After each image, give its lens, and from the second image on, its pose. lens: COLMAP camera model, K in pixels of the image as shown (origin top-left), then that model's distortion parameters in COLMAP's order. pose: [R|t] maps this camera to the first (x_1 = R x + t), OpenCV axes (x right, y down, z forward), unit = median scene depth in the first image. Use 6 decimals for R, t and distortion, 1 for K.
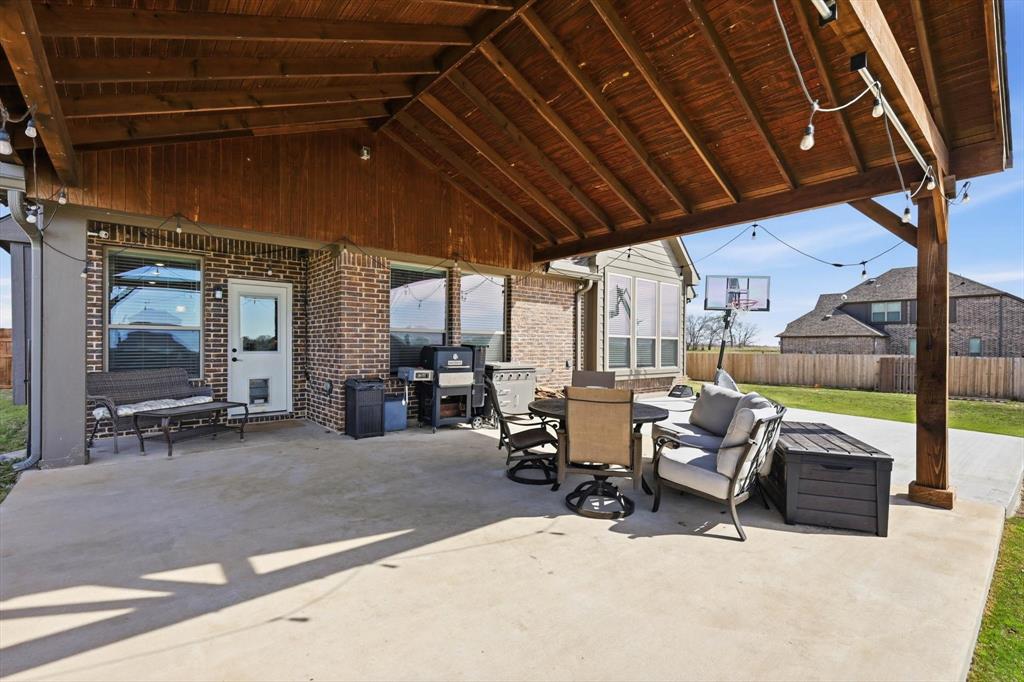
lens RADIAL K [[453.3, 0, 516.0], [0, 453.3, 342.1], [0, 0, 1]] dist [0.002070, 0.000990]
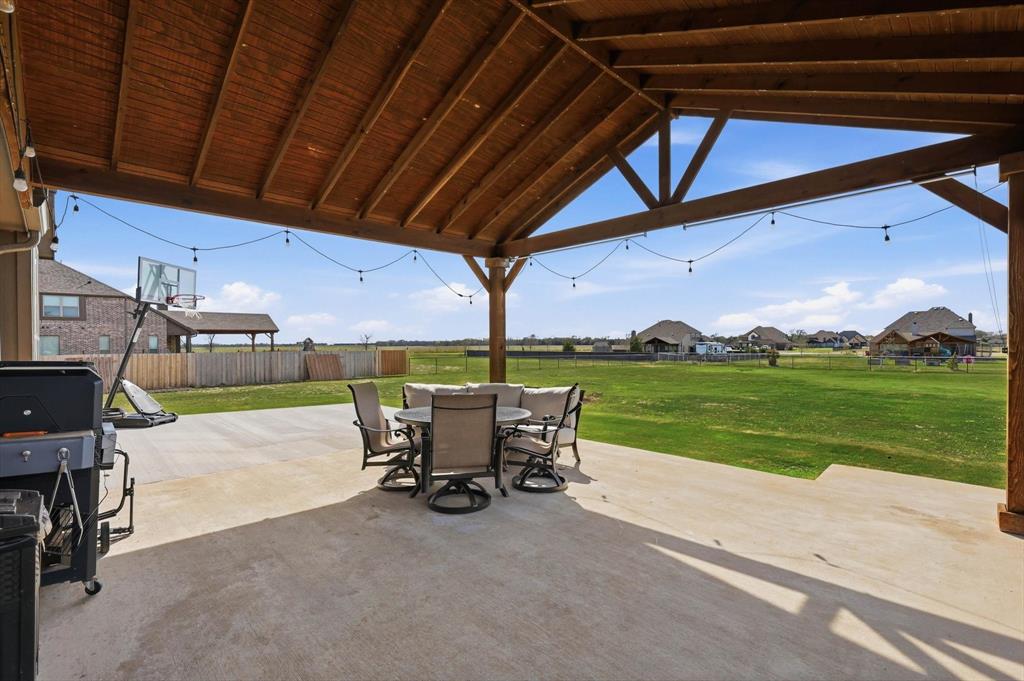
lens RADIAL K [[453.3, 0, 515.9], [0, 453.3, 341.2], [0, 0, 1]] dist [0.002070, 0.000990]
pose [[-0.071273, -0.007503, 0.997429, -0.909528], [0.002038, 0.999969, 0.007668, -0.025424], [-0.997455, 0.002579, -0.071256, 1.033900]]
